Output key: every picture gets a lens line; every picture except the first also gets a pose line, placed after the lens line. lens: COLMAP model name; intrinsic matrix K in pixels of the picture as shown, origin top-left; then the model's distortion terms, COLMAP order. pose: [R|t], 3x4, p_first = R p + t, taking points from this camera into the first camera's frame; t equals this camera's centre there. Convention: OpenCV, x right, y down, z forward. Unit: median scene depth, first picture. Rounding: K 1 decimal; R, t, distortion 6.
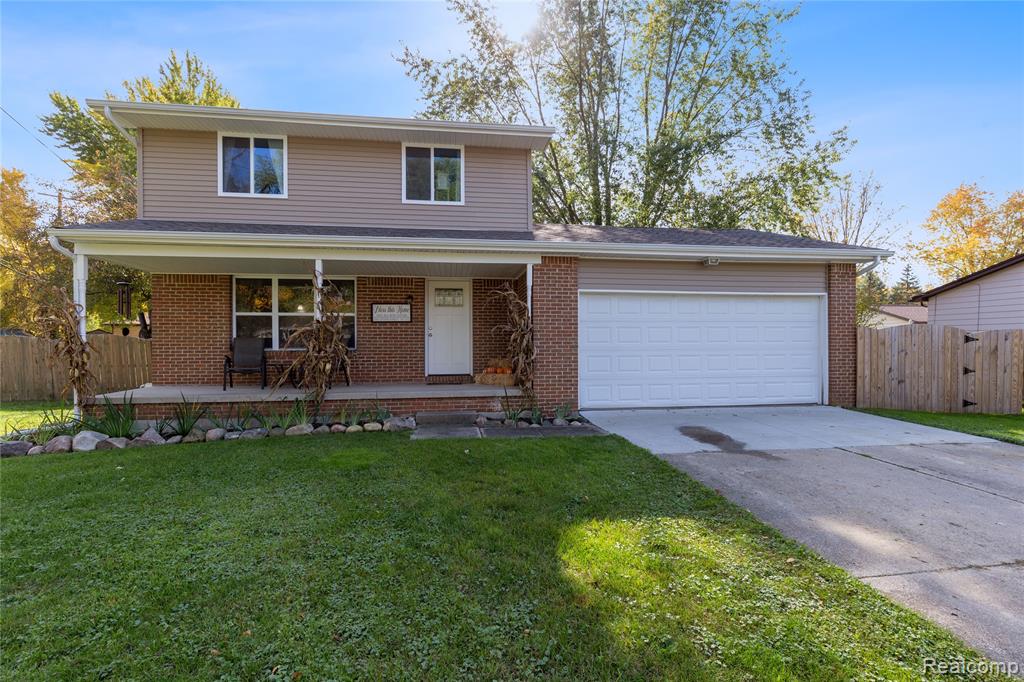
lens RADIAL K [[470.0, 0, 509.9], [0, 470.0, 345.6], [0, 0, 1]] dist [0.015366, -0.003294]
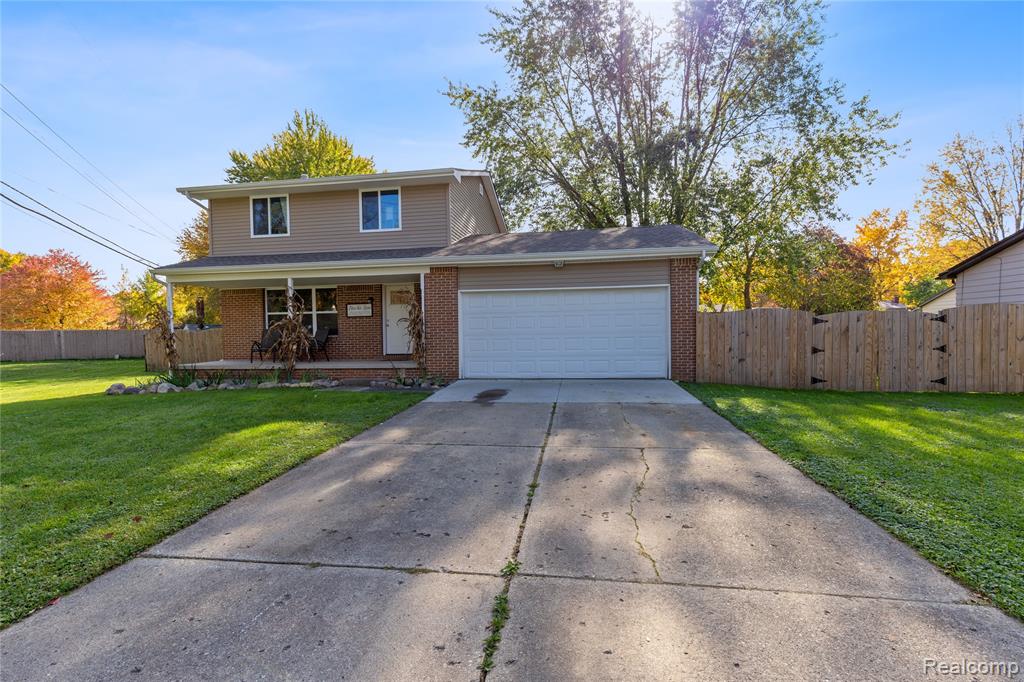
lens RADIAL K [[470.0, 0, 512.7], [0, 470.0, 344.8], [0, 0, 1]] dist [0.015366, -0.003294]
pose [[0.957315, -0.004910, -0.289004, 0.616655], [0.010868, 0.999760, 0.019014, 0.012481], [0.288842, -0.021344, 0.957139, -0.228308]]
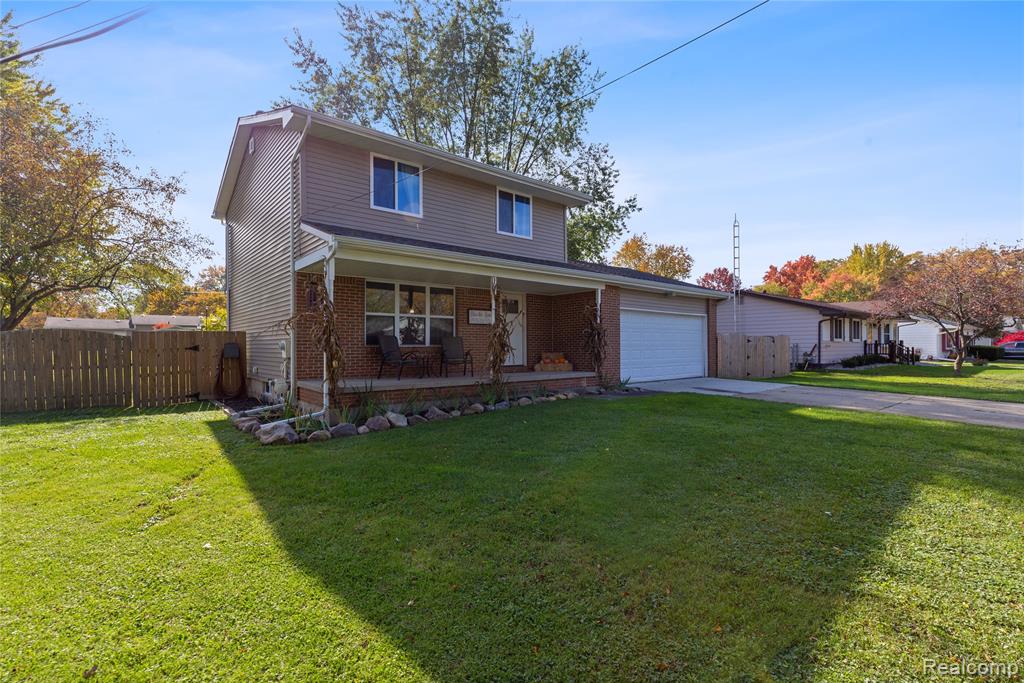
lens RADIAL K [[470.0, 0, 521.5], [0, 470.0, 342.3], [0, 0, 1]] dist [0.015366, -0.003294]
pose [[0.840601, 0.005820, 0.541624, -0.874208], [-0.002241, 0.999971, -0.007268, 0.007926], [-0.541651, 0.004896, 0.840589, -0.124462]]
